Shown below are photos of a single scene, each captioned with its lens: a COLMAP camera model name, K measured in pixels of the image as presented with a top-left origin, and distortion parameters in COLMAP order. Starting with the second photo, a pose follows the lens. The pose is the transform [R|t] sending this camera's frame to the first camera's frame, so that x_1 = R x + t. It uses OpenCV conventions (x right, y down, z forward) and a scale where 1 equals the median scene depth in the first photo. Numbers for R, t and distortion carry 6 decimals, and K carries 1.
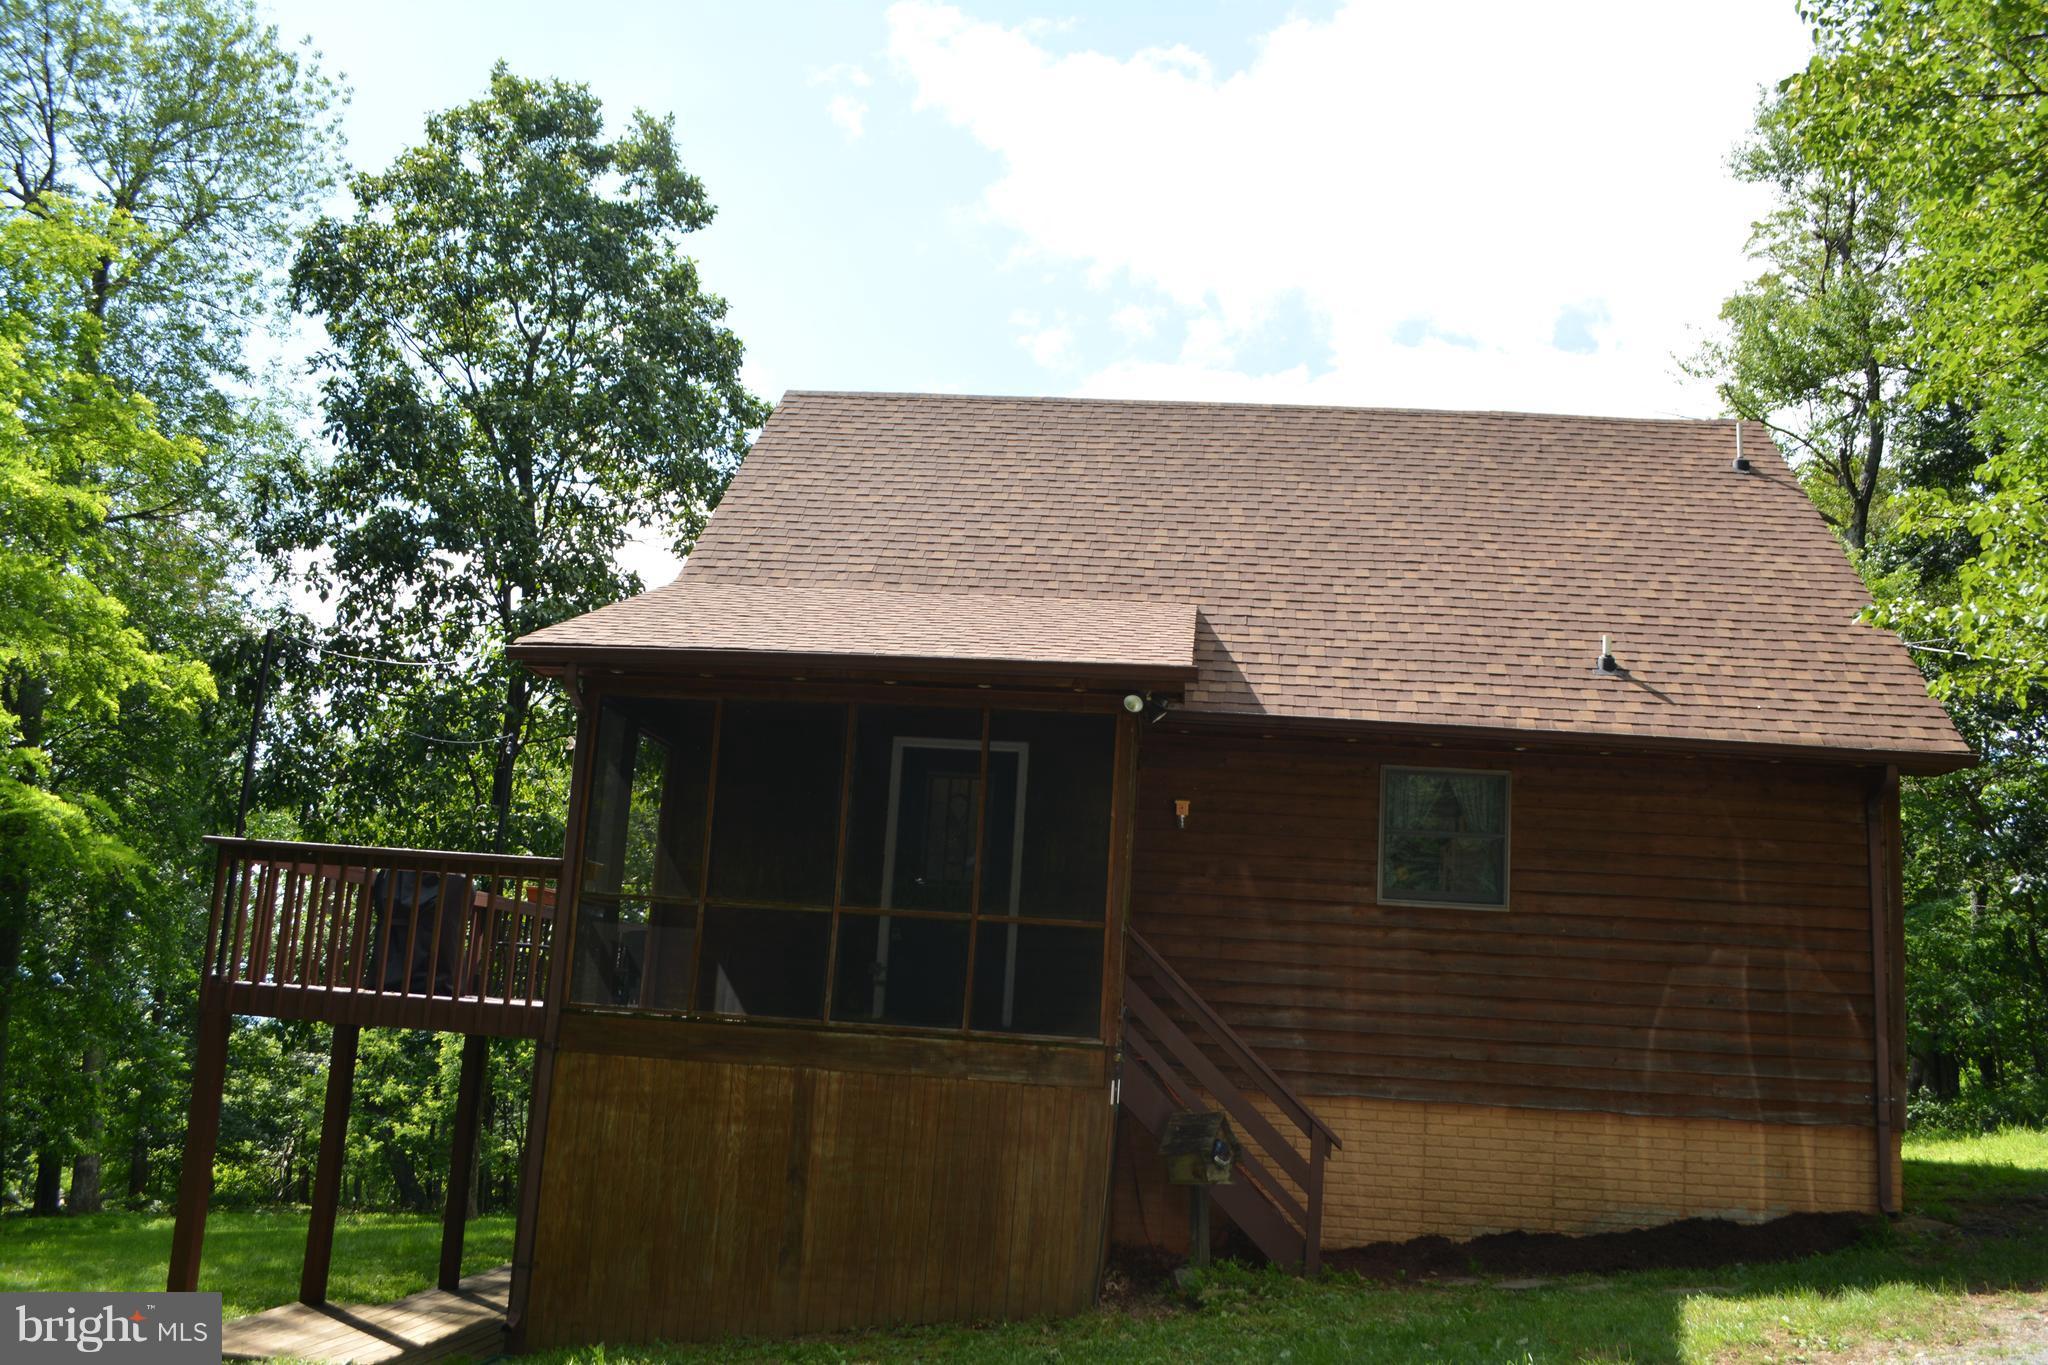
lens RADIAL K [[1629.6, 0, 1026.8], [0, 1629.6, 690.4], [0, 0, 1]] dist [-0.064361, -0.007620]
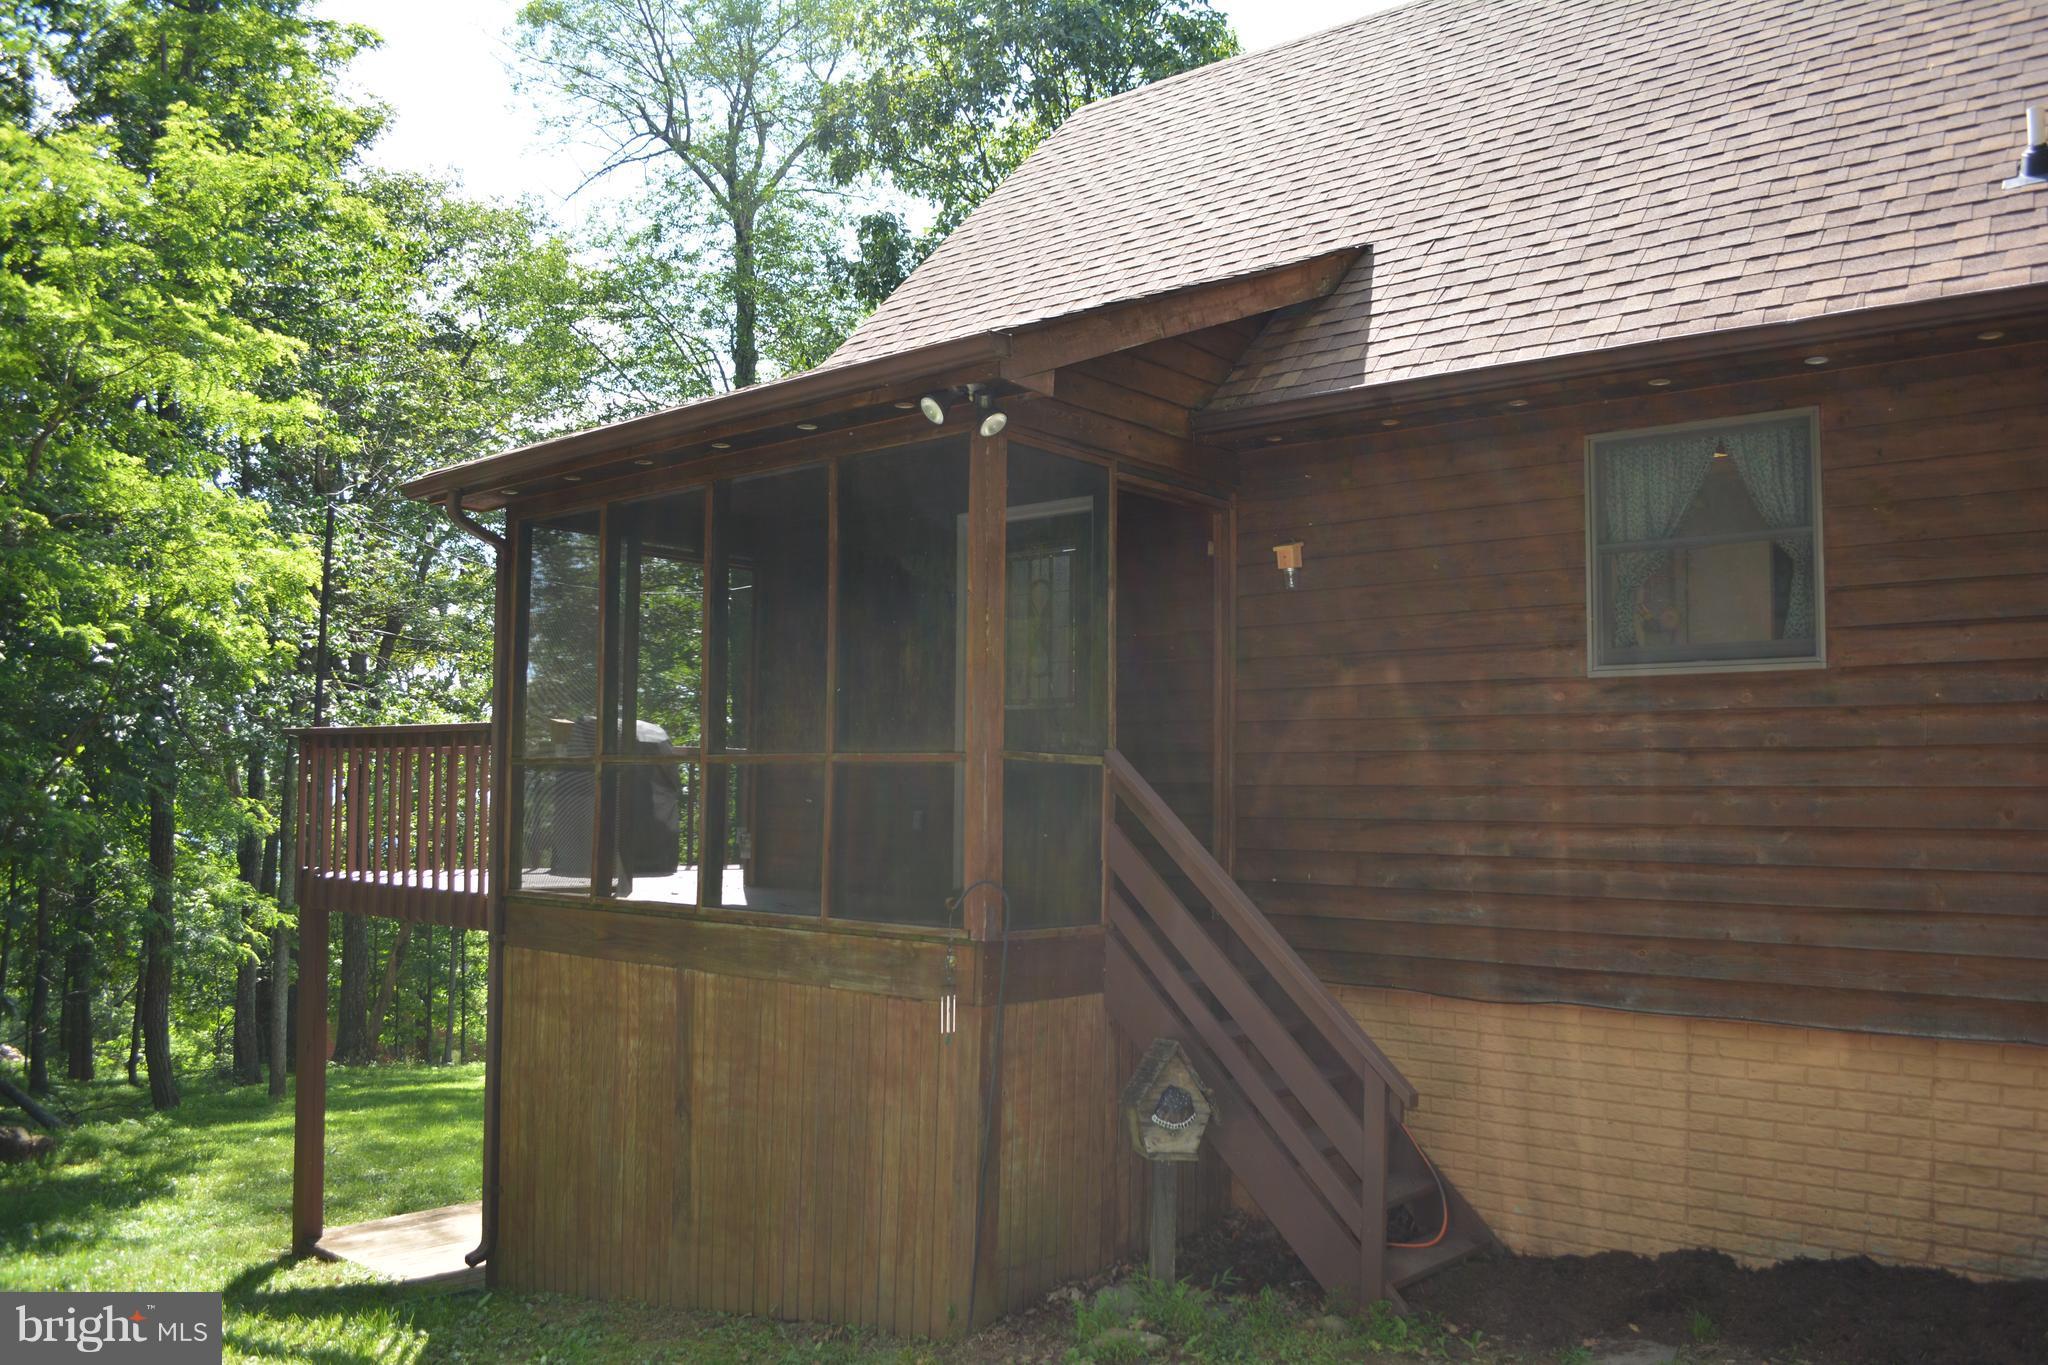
lens RADIAL K [[1629.6, 0, 1022.0], [0, 1629.6, 673.2], [0, 0, 1]] dist [-0.064361, -0.007620]
pose [[0.811442, -0.097566, -0.576232, 0.402029], [0.155270, 0.986523, 0.051613, 0.072666], [0.563430, -0.131352, 0.815655, 0.436211]]
